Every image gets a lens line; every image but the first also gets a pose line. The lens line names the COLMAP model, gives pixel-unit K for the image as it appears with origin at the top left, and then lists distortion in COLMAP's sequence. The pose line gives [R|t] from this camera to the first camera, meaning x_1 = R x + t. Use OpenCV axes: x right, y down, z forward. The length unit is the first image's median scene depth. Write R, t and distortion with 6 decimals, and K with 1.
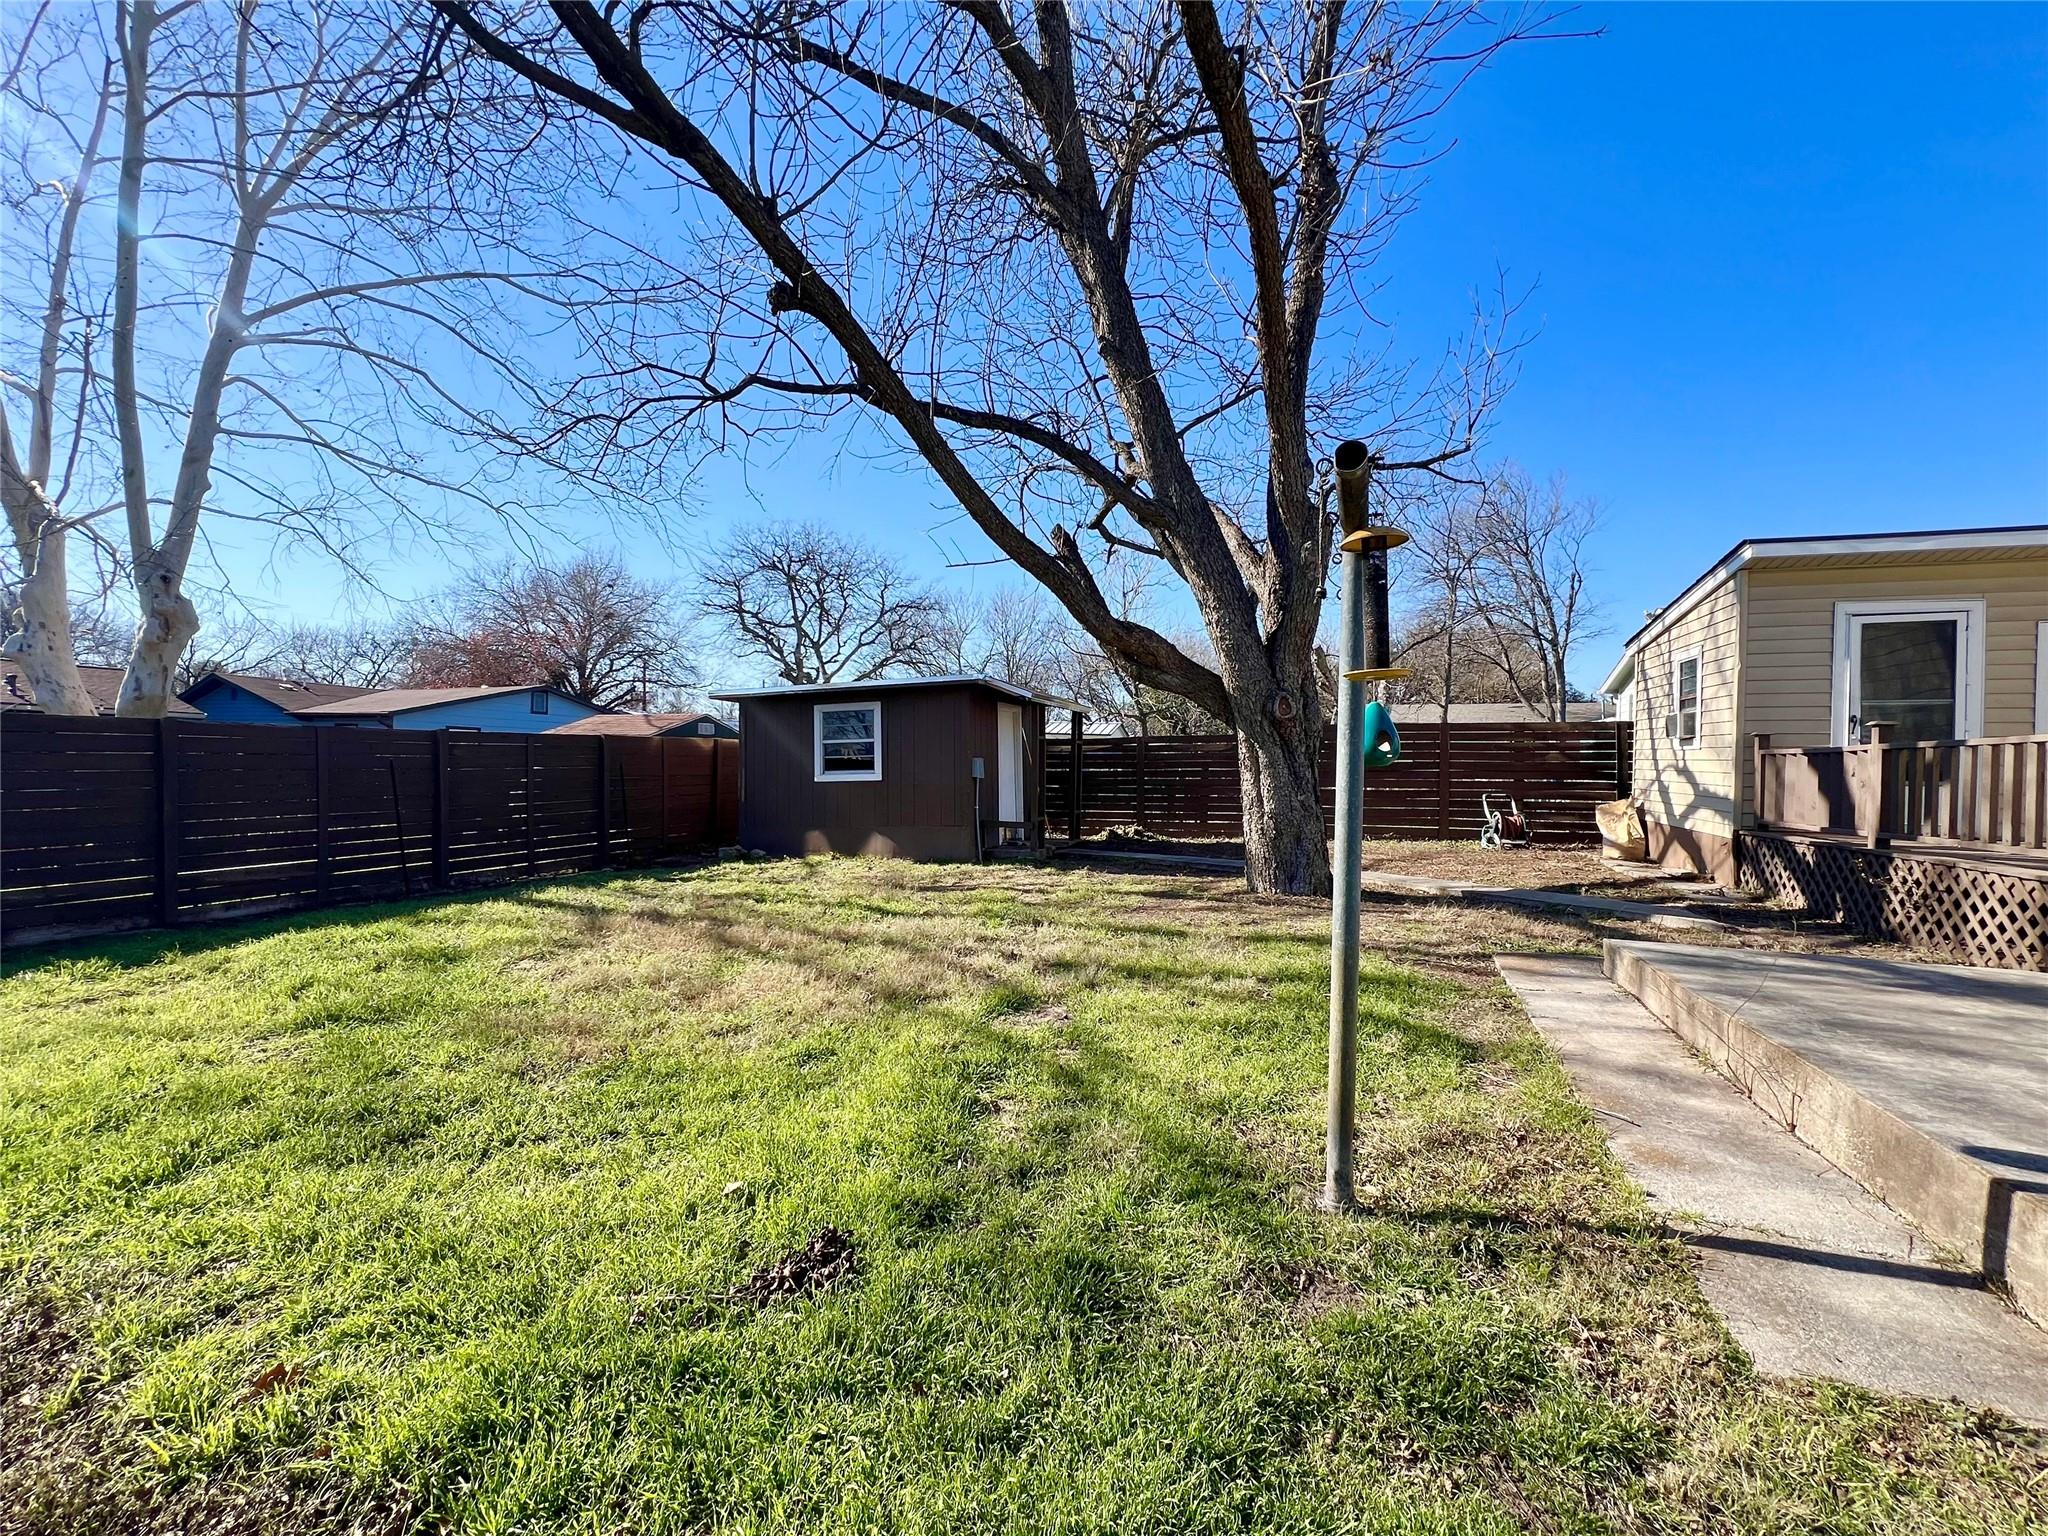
lens RADIAL K [[823.0, 0, 1023.8], [0, 823.0, 772.2], [0, 0, 1]] dist [-0.002266, 0.000390]
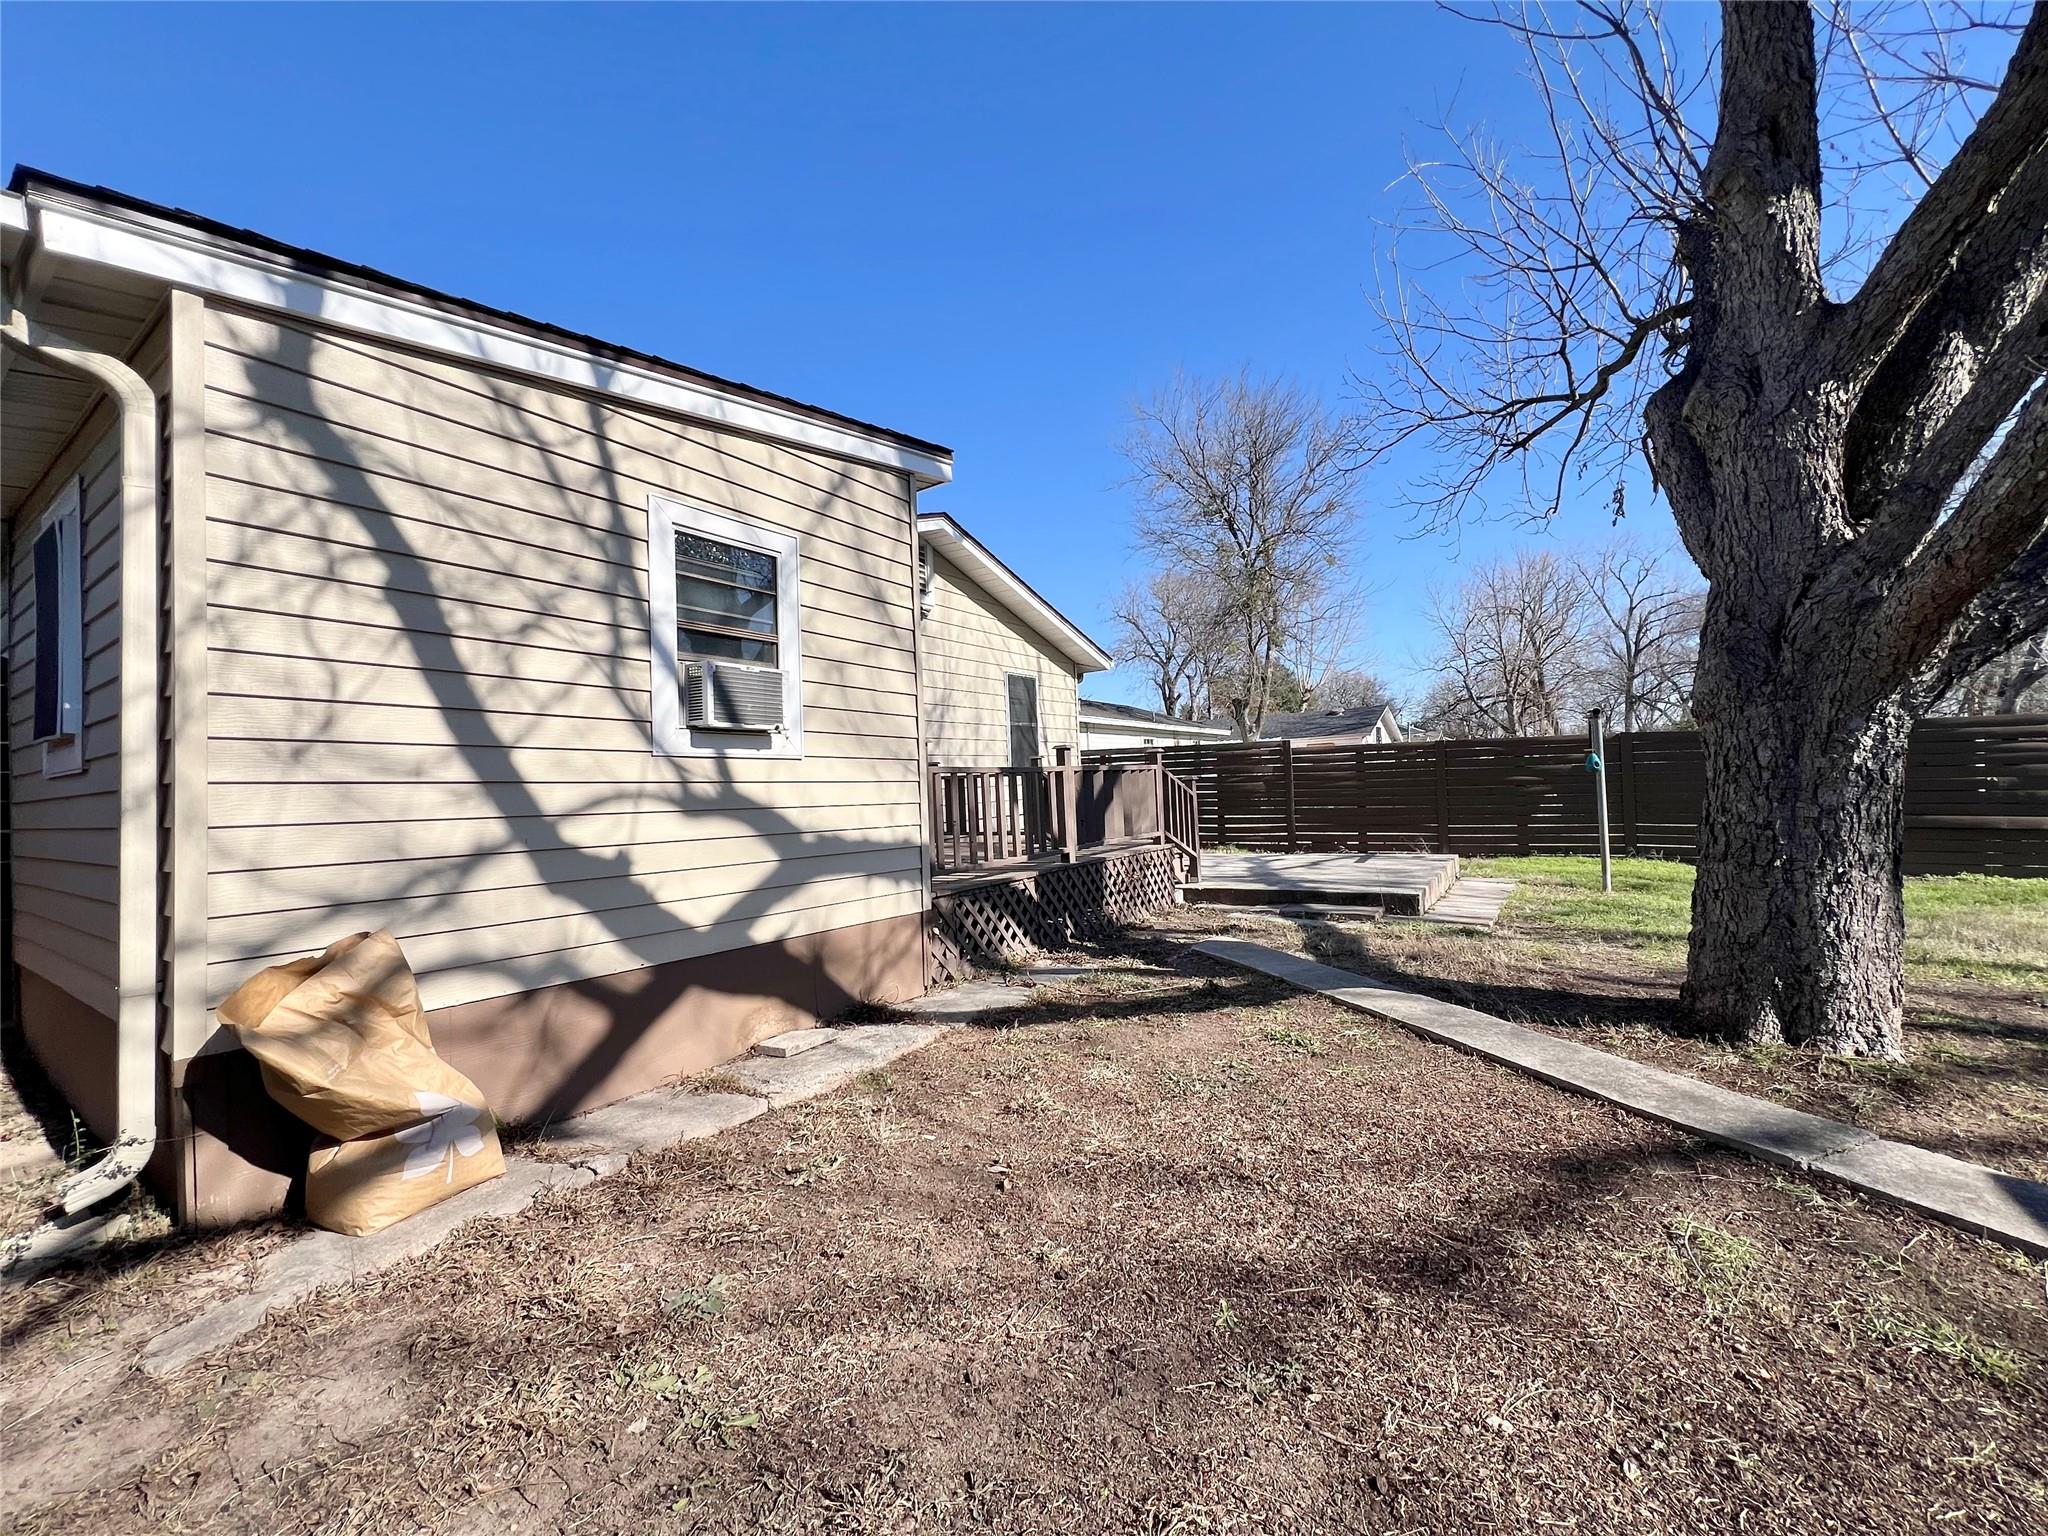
lens RADIAL K [[823.0, 0, 1032.2], [0, 823.0, 775.6], [0, 0, 1]] dist [-0.002266, 0.000390]
pose [[-0.981410, 0.023449, 0.190484, 0.459056], [0.023687, 0.999719, -0.001028, -0.010735], [-0.190454, 0.003503, -0.981690, 1.093788]]
